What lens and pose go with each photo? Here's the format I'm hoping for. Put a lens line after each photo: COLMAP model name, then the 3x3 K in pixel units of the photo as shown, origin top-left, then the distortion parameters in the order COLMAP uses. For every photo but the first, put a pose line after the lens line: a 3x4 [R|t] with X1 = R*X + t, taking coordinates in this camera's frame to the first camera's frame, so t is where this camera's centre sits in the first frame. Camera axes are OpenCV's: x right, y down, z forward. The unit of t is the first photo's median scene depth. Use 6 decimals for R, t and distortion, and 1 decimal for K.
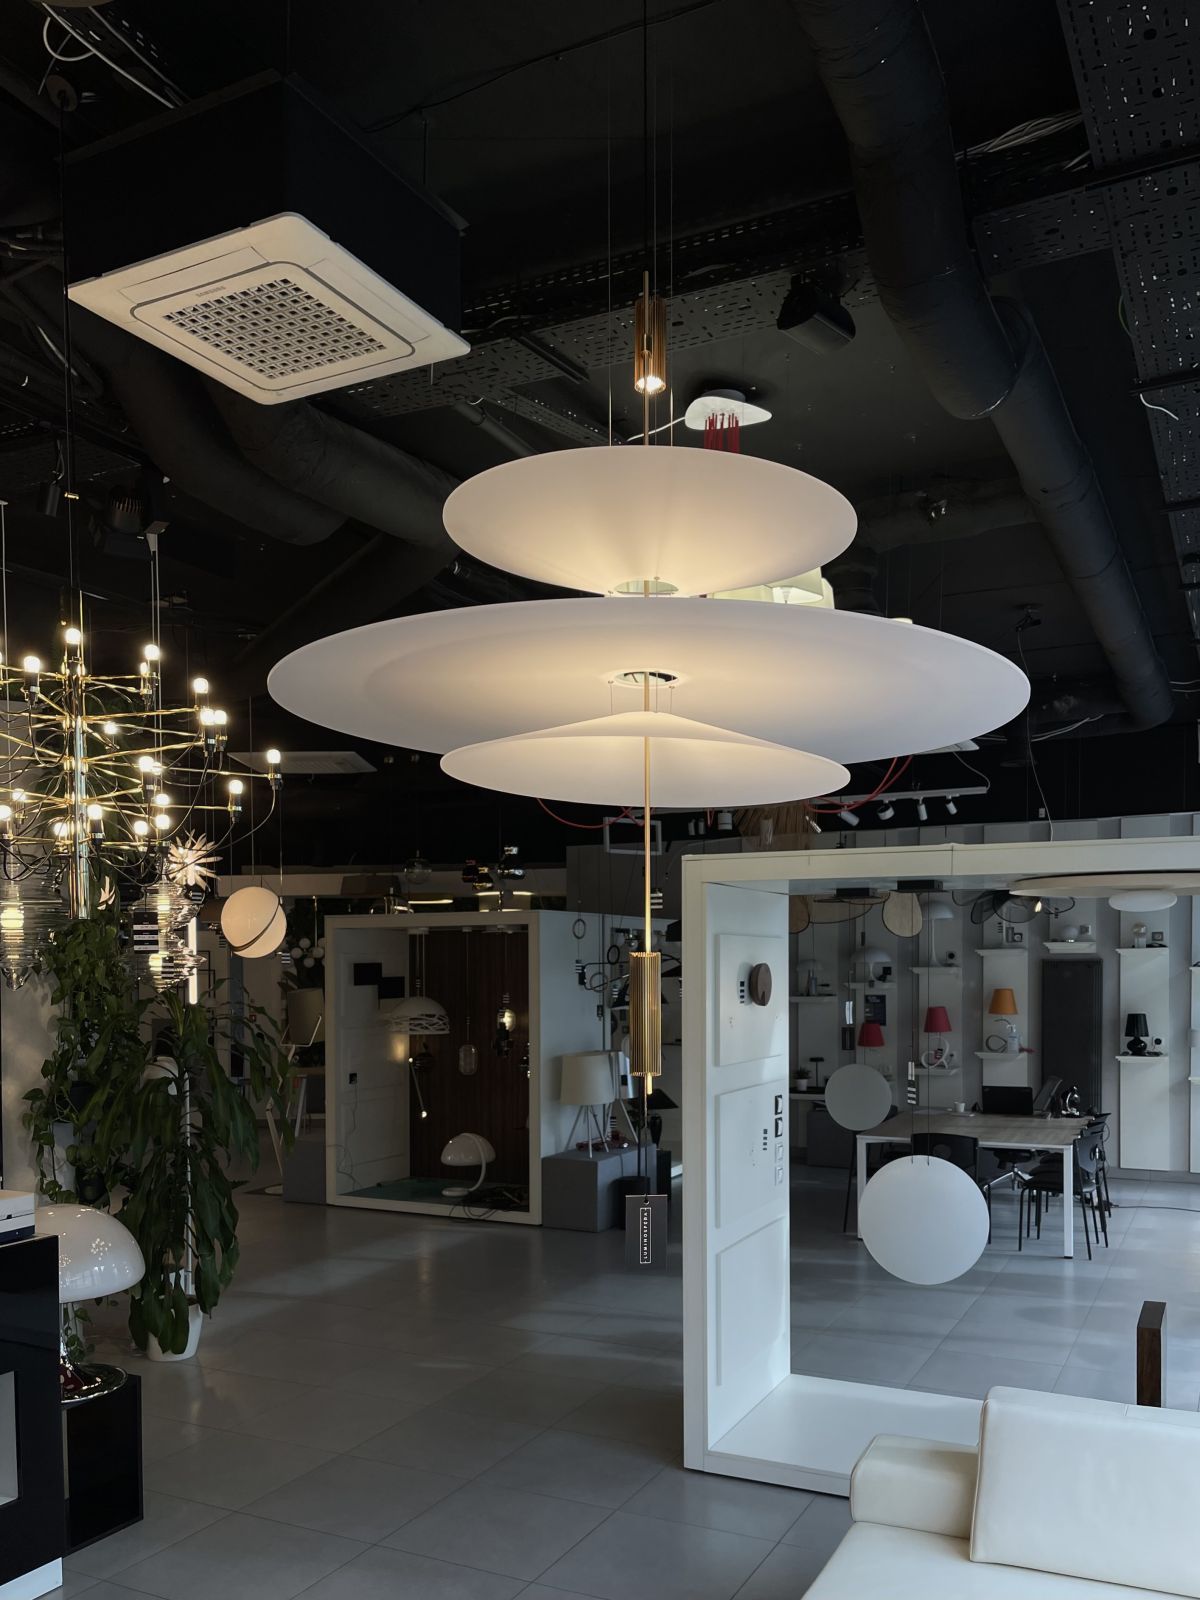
lens RADIAL K [[1284.3, 0, 592.1], [0, 1284.3, 1009.8], [0, 0, 1]] dist [0.011026, -0.011677]
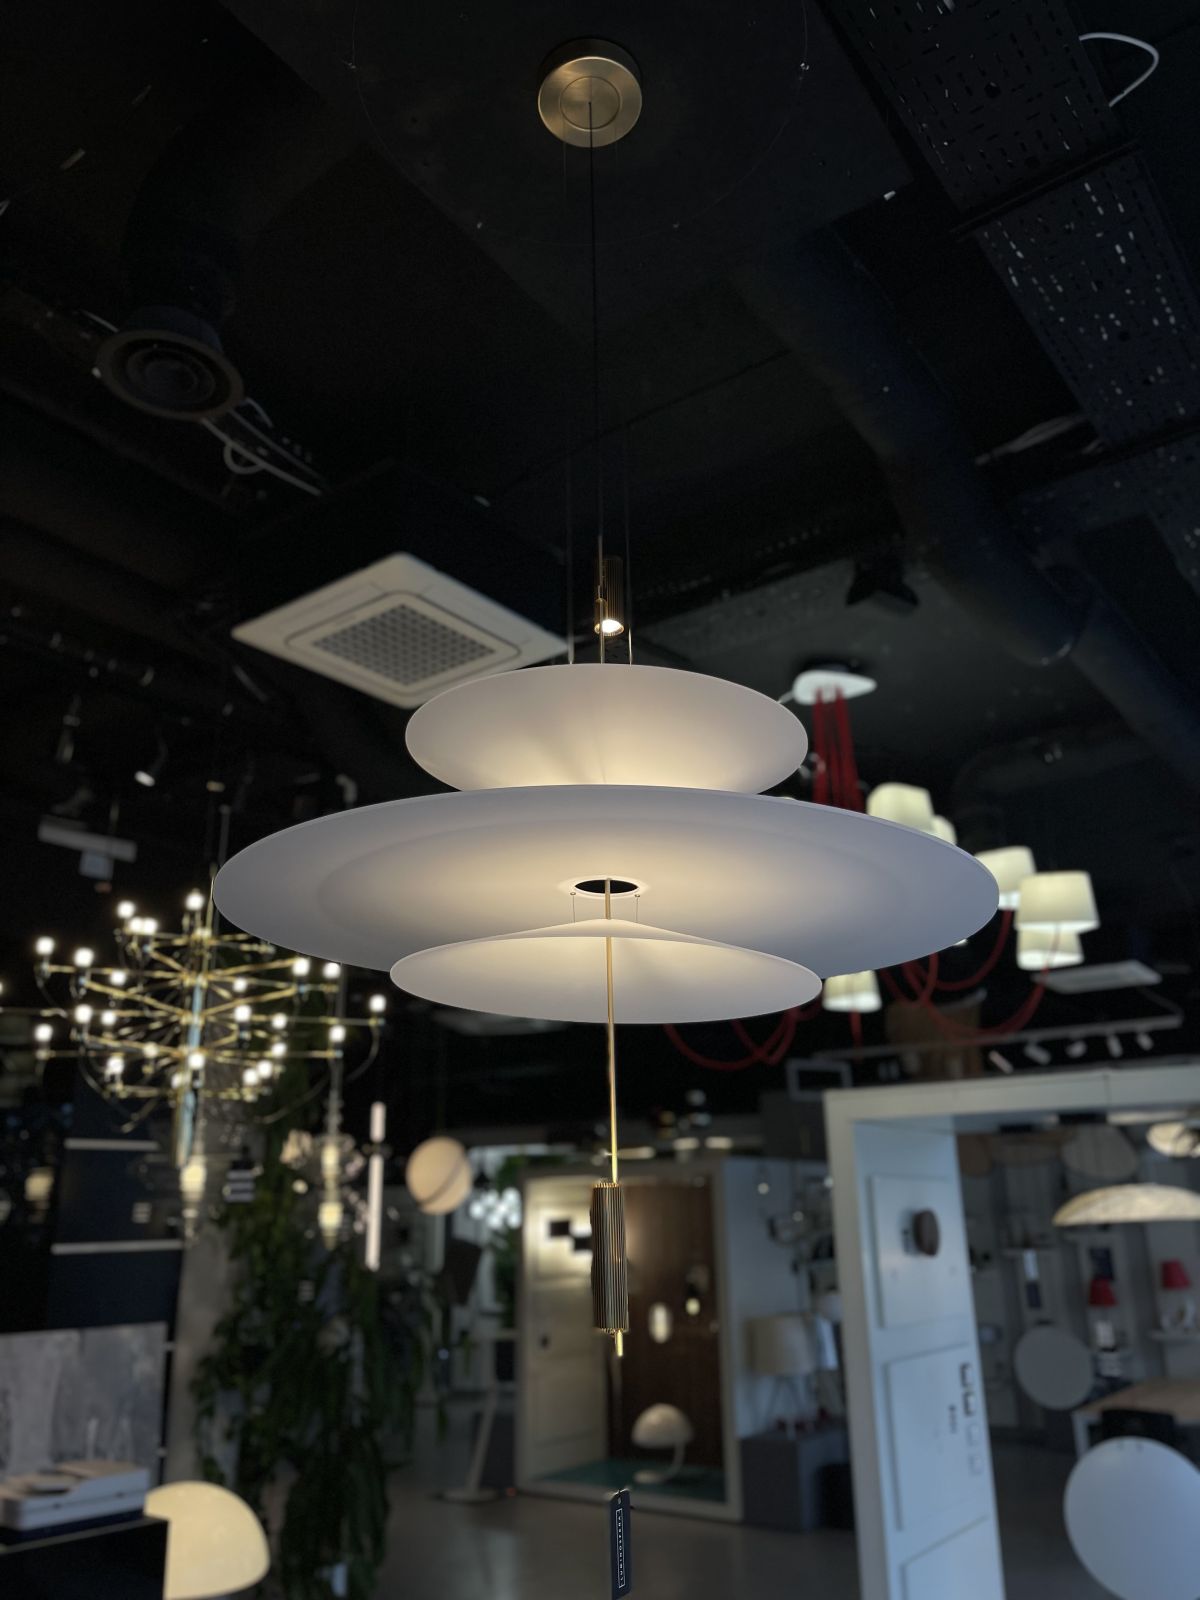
lens RADIAL K [[1202.6, 0, 599.3], [0, 1202.6, 799.5], [0, 0, 1]] dist [-0.002071, 0.018196]
pose [[0.983993, -0.070412, -0.163704, 0.069652], [0.006117, 0.931434, -0.363858, 0.004140], [0.178100, 0.357033, 0.916956, 0.048170]]
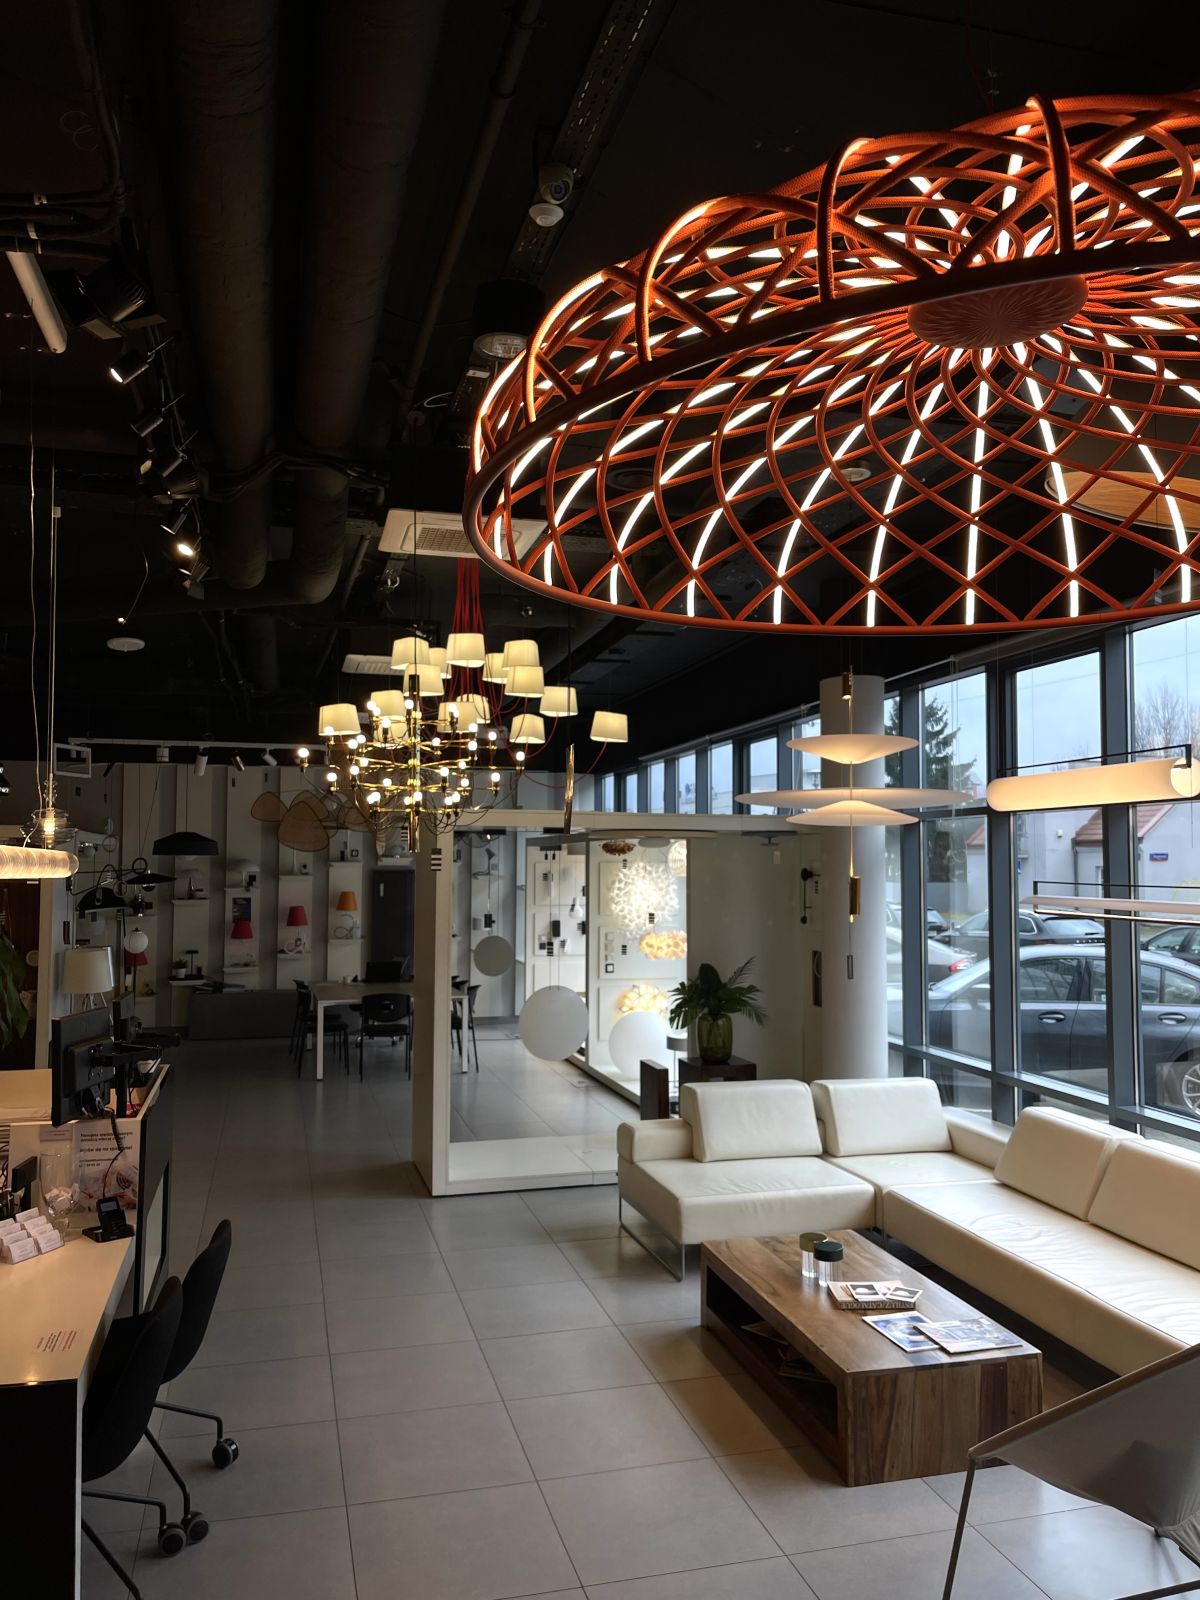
lens RADIAL K [[1202.6, 0, 600.6], [0, 1202.6, 802.6], [0, 0, 1]] dist [-0.002071, 0.018196]
pose [[0.739360, 0.043437, 0.671907, -0.755312], [0.019087, 0.996164, -0.085403, 0.007040], [-0.673039, 0.075969, 0.735695, -0.242894]]
